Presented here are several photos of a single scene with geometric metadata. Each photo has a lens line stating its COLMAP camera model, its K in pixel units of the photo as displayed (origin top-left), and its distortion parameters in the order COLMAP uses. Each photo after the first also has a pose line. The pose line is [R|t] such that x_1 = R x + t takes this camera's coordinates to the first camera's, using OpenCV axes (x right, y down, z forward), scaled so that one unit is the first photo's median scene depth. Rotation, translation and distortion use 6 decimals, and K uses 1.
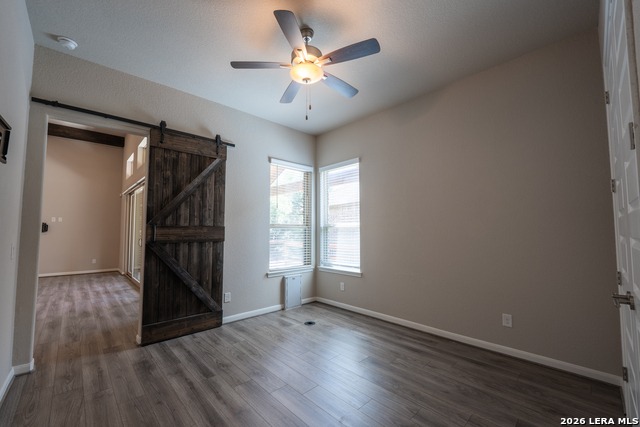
lens RADIAL K [[262.2, 0, 318.2], [0, 262.2, 212.9], [0, 0, 1]] dist [-0.011325, -0.000234]
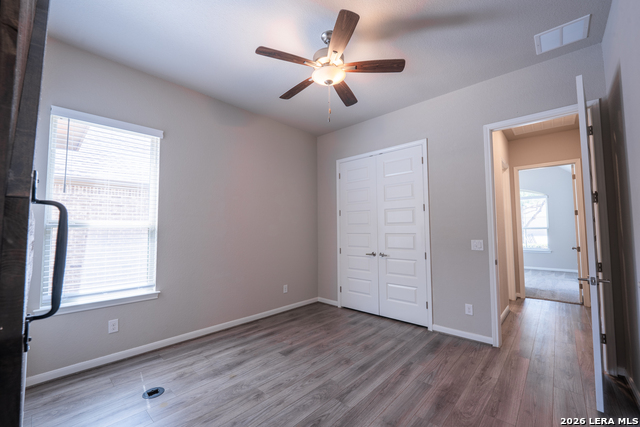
lens RADIAL K [[262.2, 0, 310.9], [0, 262.2, 216.2], [0, 0, 1]] dist [-0.011325, -0.000234]
pose [[-0.054313, 0.058598, 0.996803, -0.718520], [-0.054053, 0.996640, -0.061534, 0.055115], [-0.997060, -0.057223, -0.050963, 0.784002]]
